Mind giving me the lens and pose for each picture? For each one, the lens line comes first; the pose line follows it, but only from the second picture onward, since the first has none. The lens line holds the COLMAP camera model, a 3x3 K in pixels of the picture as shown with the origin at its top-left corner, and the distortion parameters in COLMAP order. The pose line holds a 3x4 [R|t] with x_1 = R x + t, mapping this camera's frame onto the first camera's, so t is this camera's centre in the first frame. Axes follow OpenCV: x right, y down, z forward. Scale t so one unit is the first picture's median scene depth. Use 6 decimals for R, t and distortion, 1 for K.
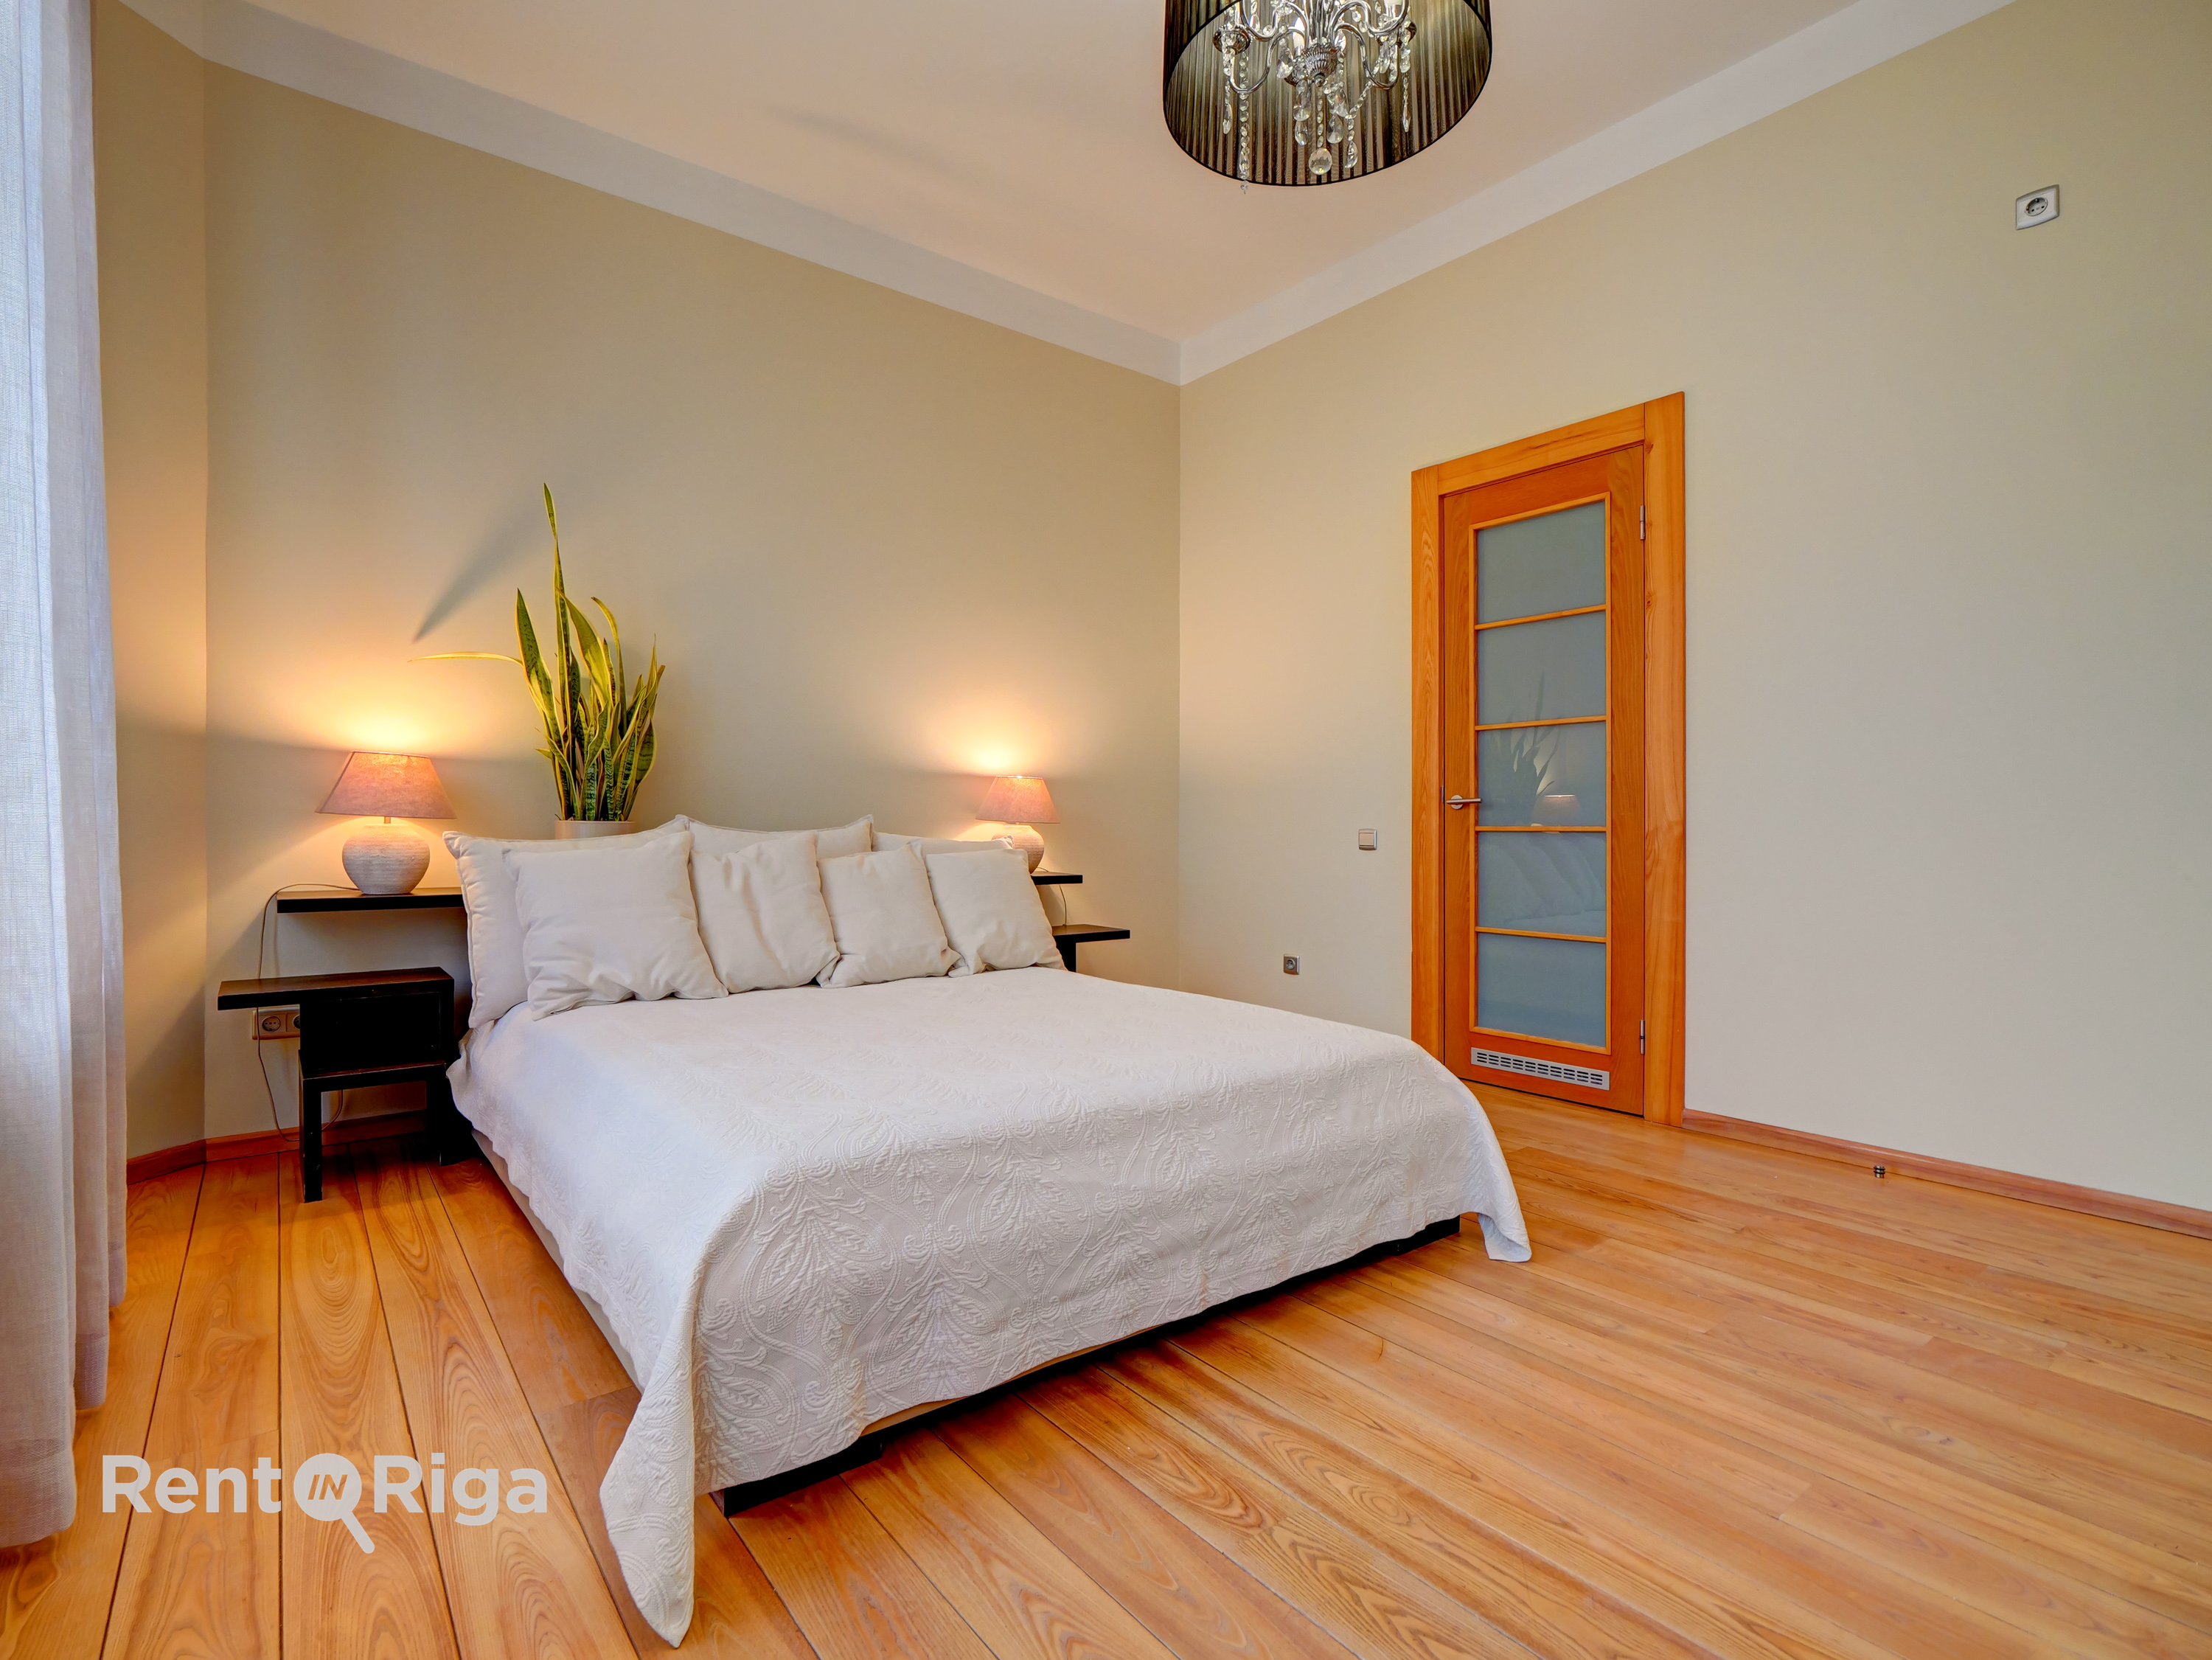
lens RADIAL K [[1074.2, 0, 1103.8], [0, 1074.2, 835.5], [0, 0, 1]] dist [-0.017887, -0.000650]
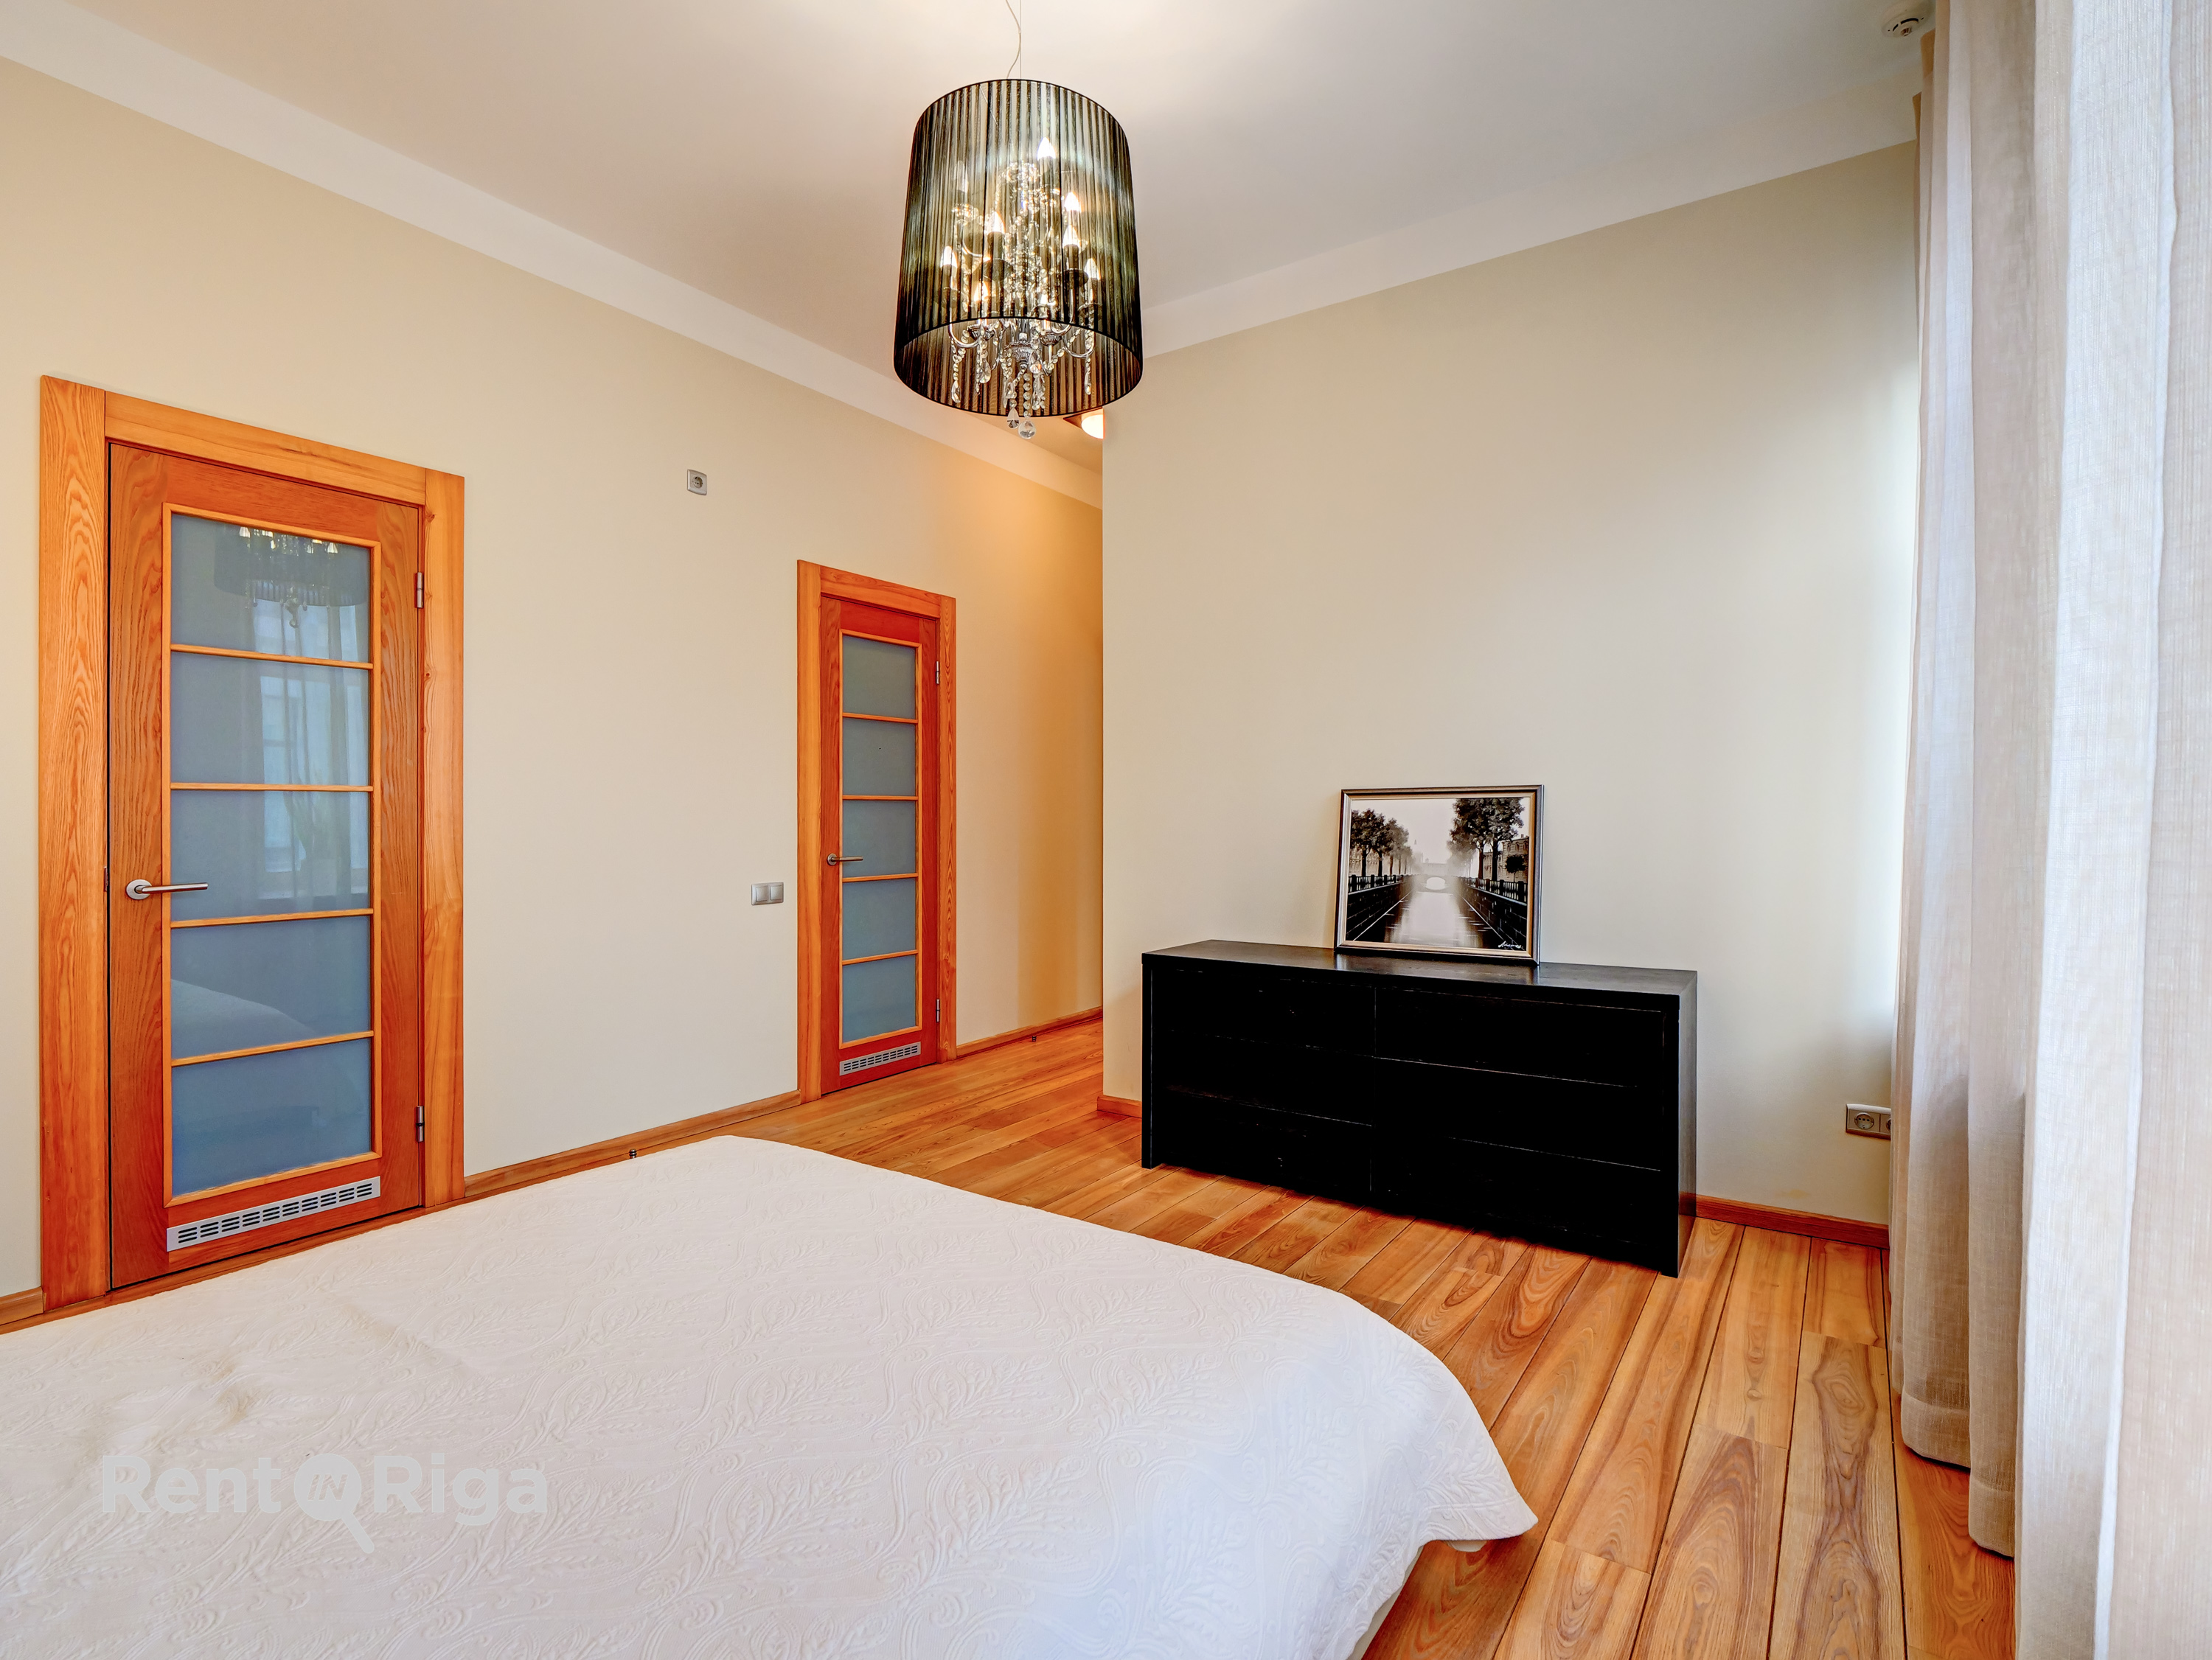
lens RADIAL K [[1074.0, 0, 1103.6], [0, 1074.0, 825.5], [0, 0, 1]] dist [-0.017887, -0.000650]
pose [[-0.300444, -0.013310, 0.953707, -0.598419], [0.008062, 0.999831, 0.016493, -0.092224], [-0.953765, 0.012644, -0.300286, 0.704628]]
